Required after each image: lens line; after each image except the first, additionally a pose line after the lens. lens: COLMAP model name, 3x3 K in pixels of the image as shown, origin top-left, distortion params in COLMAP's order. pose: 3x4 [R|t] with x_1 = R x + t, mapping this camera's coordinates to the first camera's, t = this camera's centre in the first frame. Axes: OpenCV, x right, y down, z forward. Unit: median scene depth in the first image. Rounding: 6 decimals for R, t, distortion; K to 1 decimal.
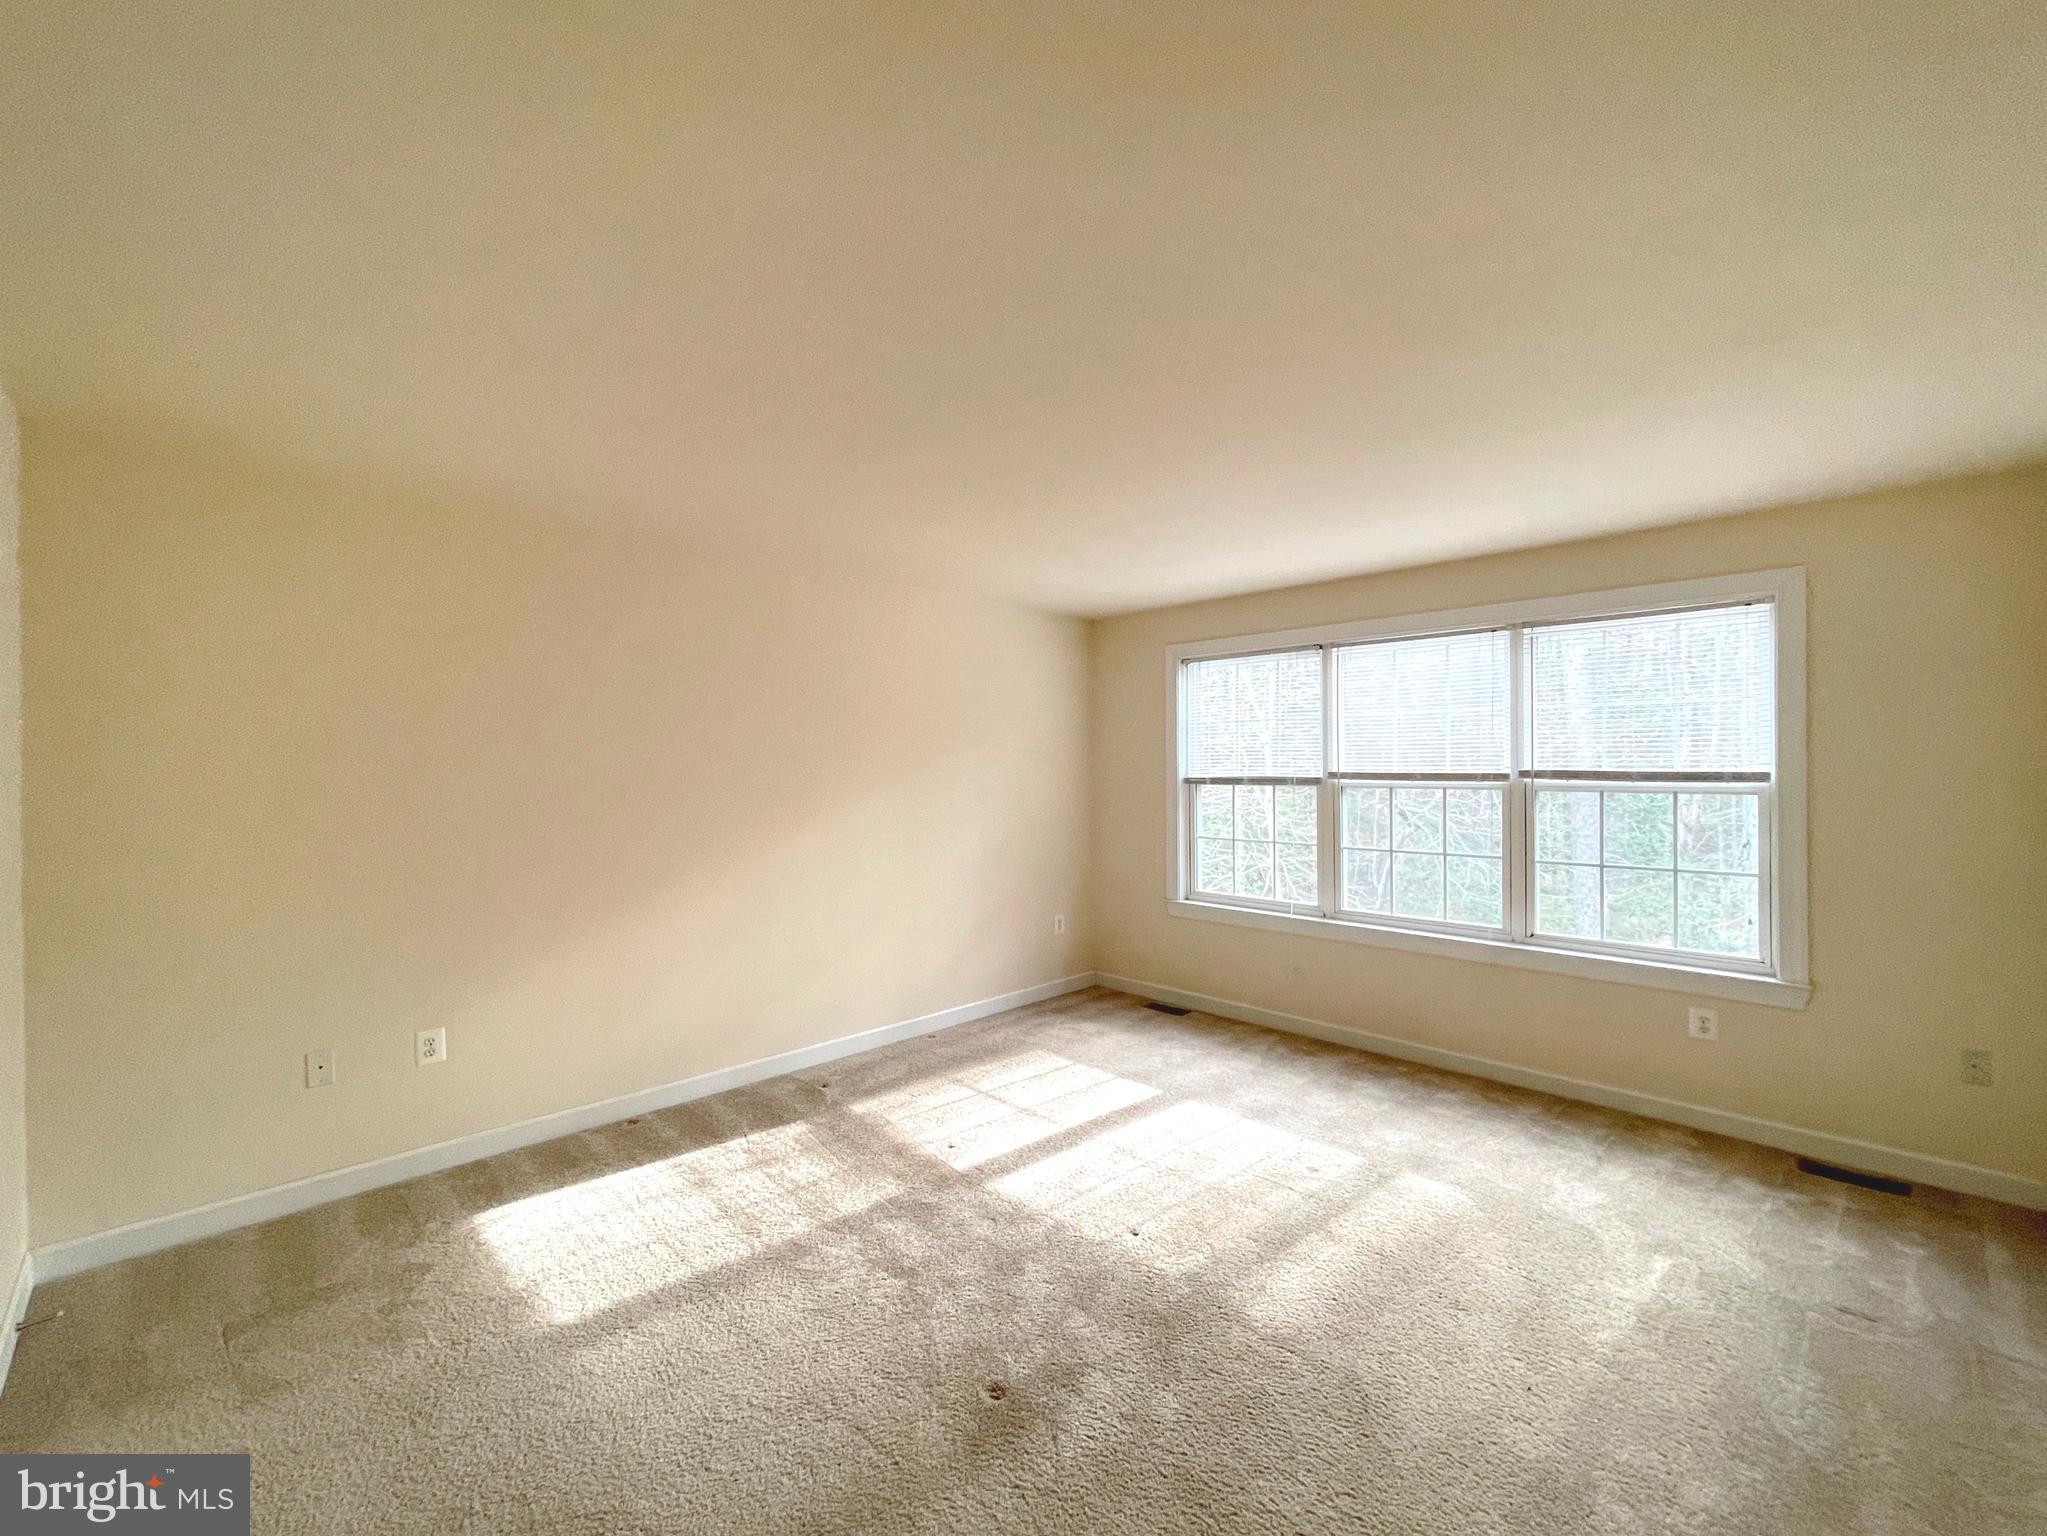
lens RADIAL K [[845.0, 0, 1042.2], [0, 845.0, 761.4], [0, 0, 1]] dist [-0.002225, 0.000581]
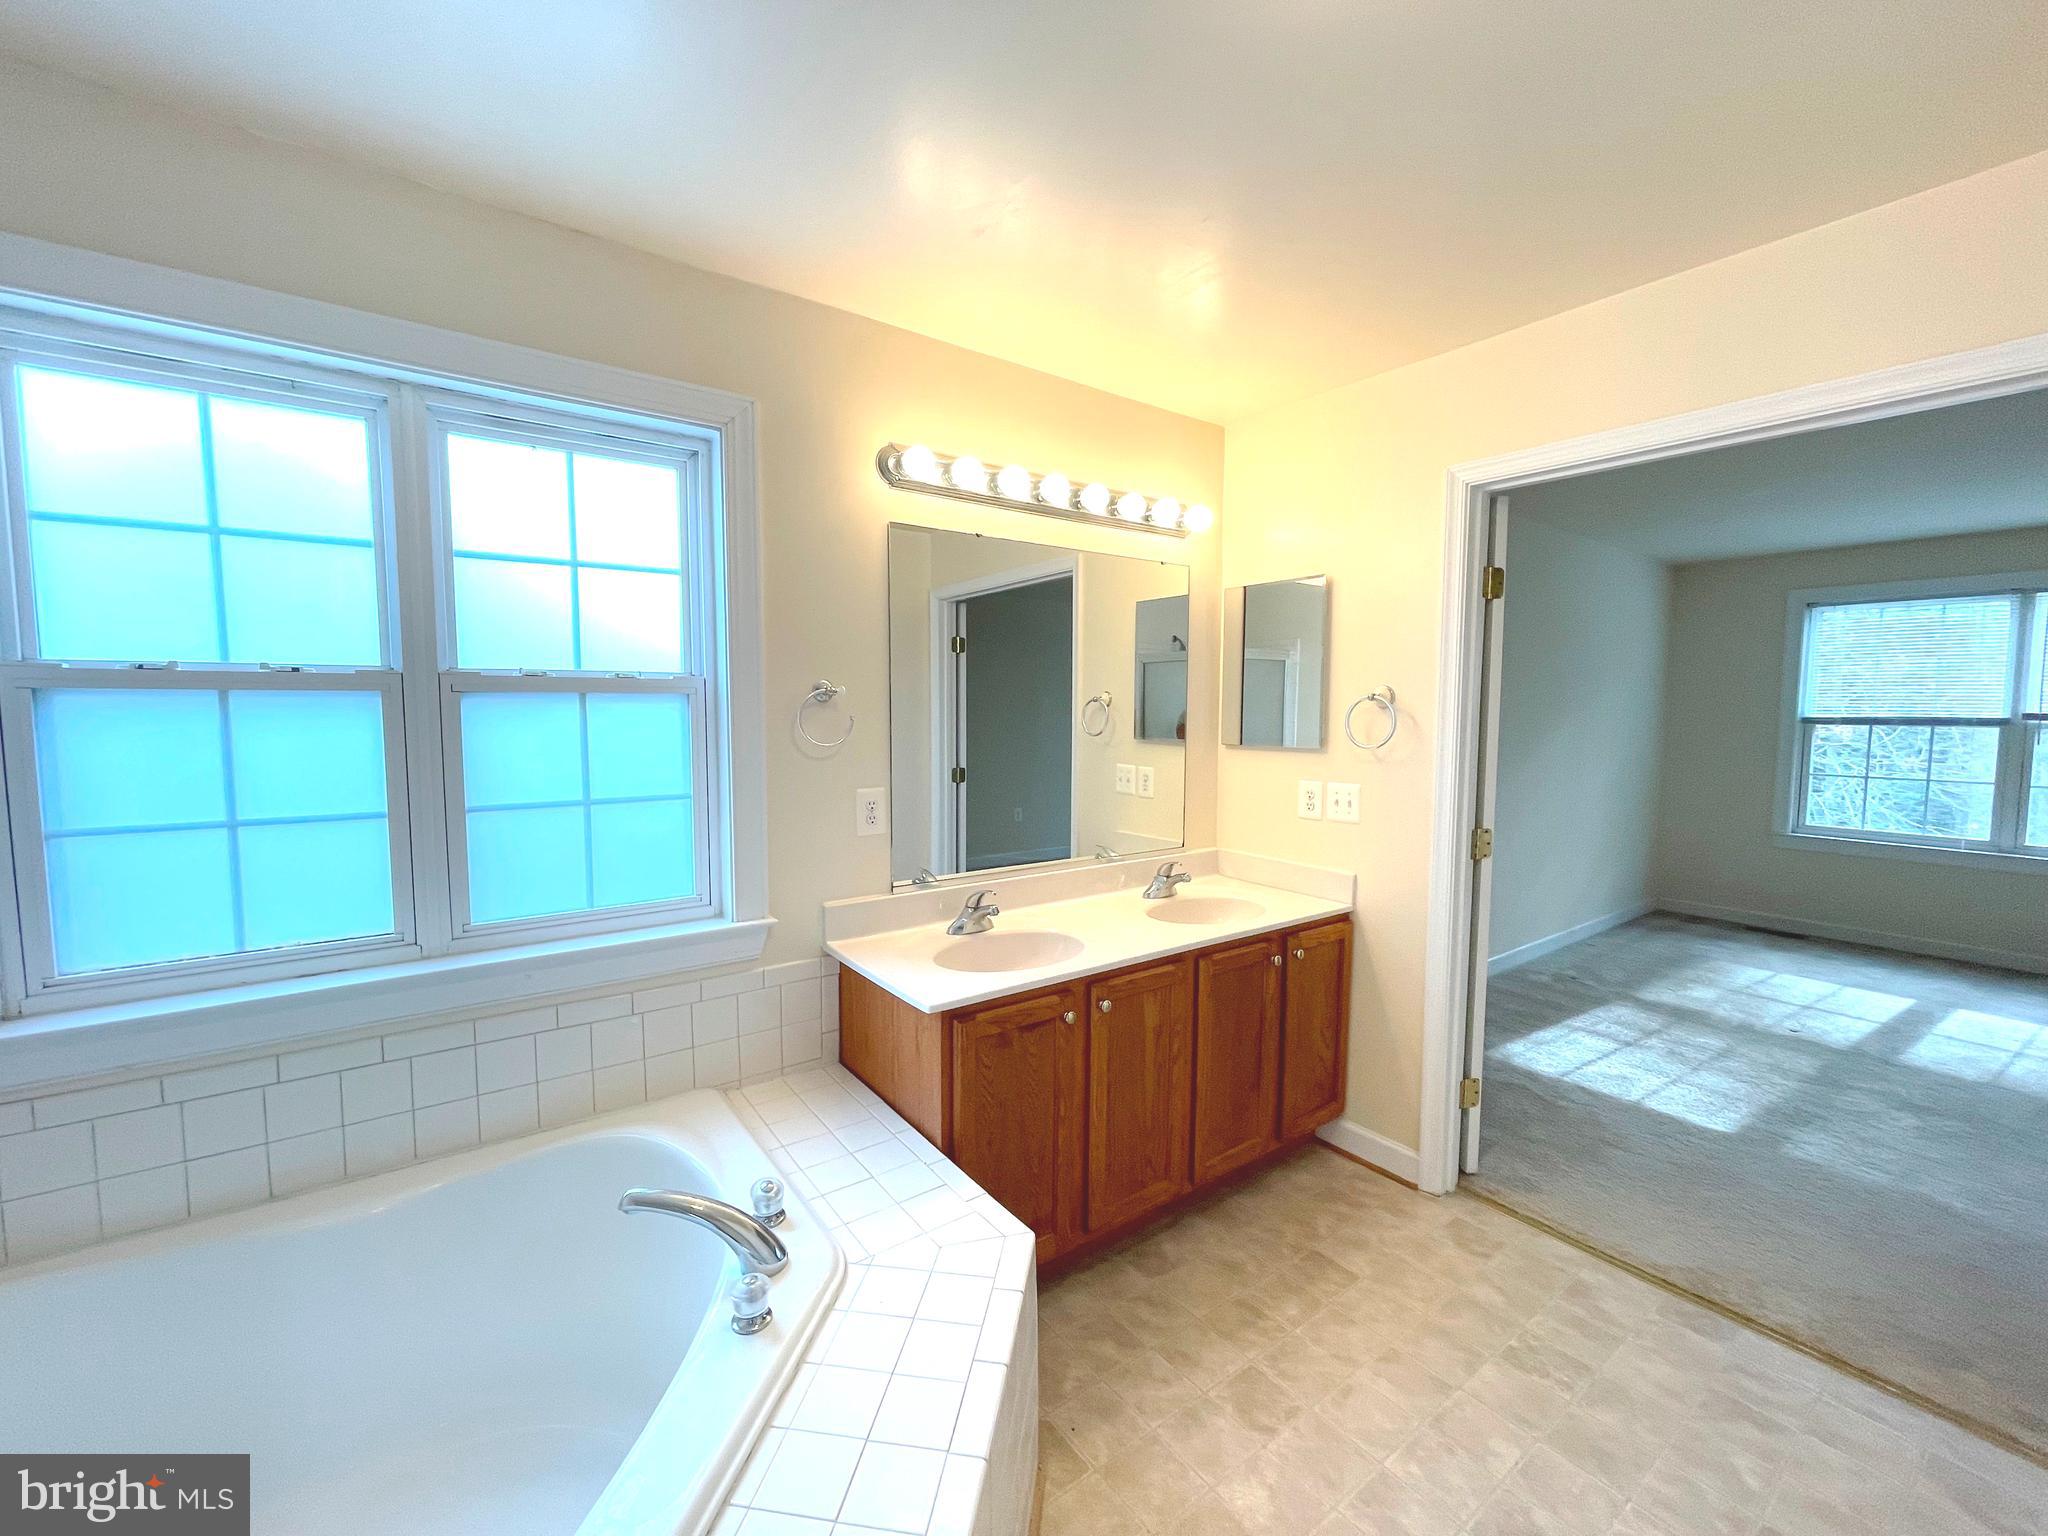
lens RADIAL K [[845.4, 0, 1012.8], [0, 845.4, 759.0], [0, 0, 1]] dist [-0.002225, 0.000581]
pose [[0.992873, 0.025809, -0.116345, -0.768725], [-0.018553, 0.997840, 0.063021, 0.026523], [0.117721, -0.060413, 0.991207, -0.177134]]
